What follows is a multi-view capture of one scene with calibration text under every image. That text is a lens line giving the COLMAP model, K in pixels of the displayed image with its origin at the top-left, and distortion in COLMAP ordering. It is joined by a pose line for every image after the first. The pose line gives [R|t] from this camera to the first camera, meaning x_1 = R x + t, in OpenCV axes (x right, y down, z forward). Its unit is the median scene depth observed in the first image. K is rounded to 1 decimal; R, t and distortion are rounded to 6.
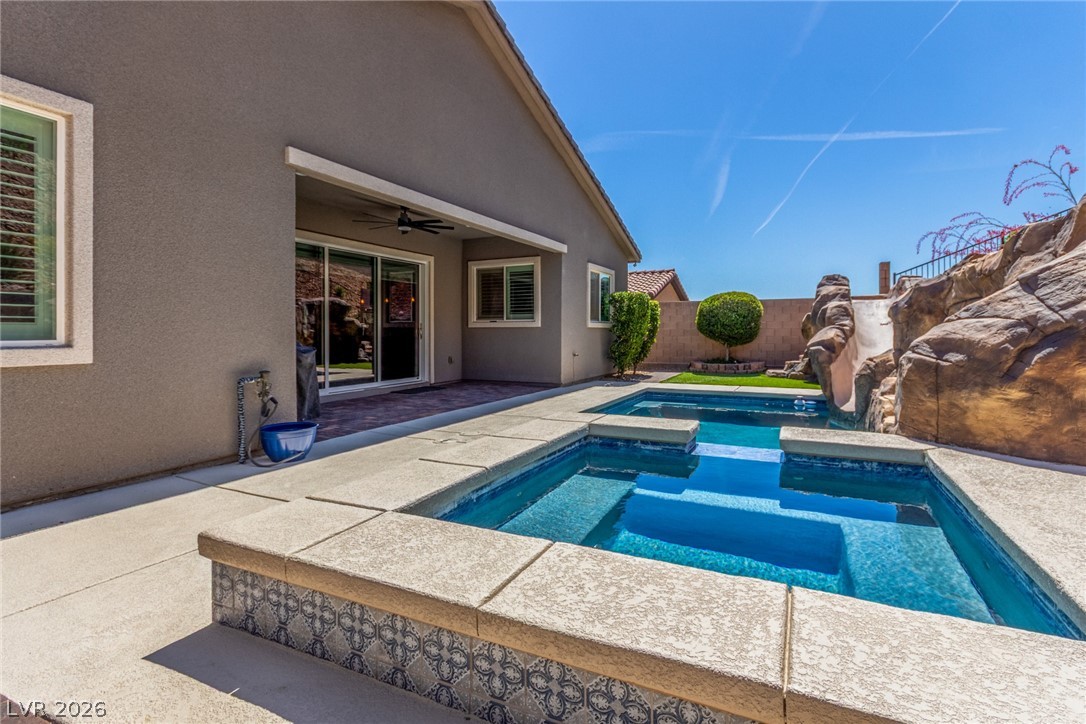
lens RADIAL K [[514.8, 0, 545.5], [0, 514.8, 329.1], [0, 0, 1]] dist [0.001751, -0.000037]
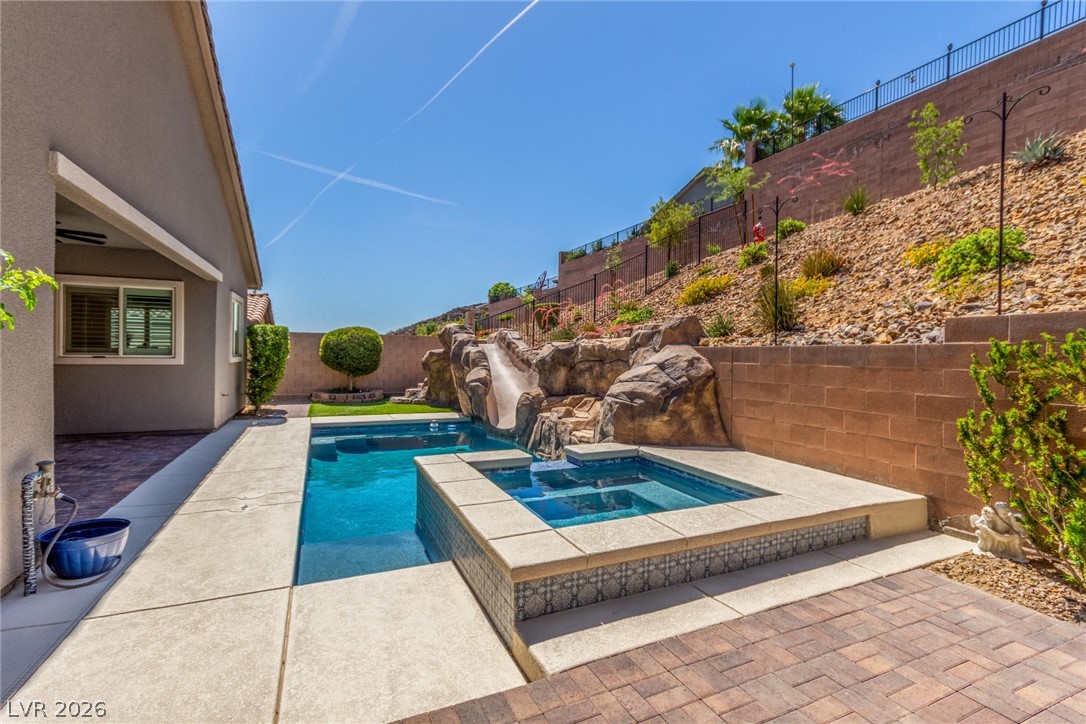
lens RADIAL K [[499.3, 0, 555.6], [0, 499.3, 353.5], [0, 0, 1]] dist [0.000643, 0.000185]
pose [[0.644162, 0.011839, 0.764797, -0.574082], [-0.018519, 0.999829, 0.000121, -0.079284], [-0.764665, -0.014241, 0.644271, -0.012294]]
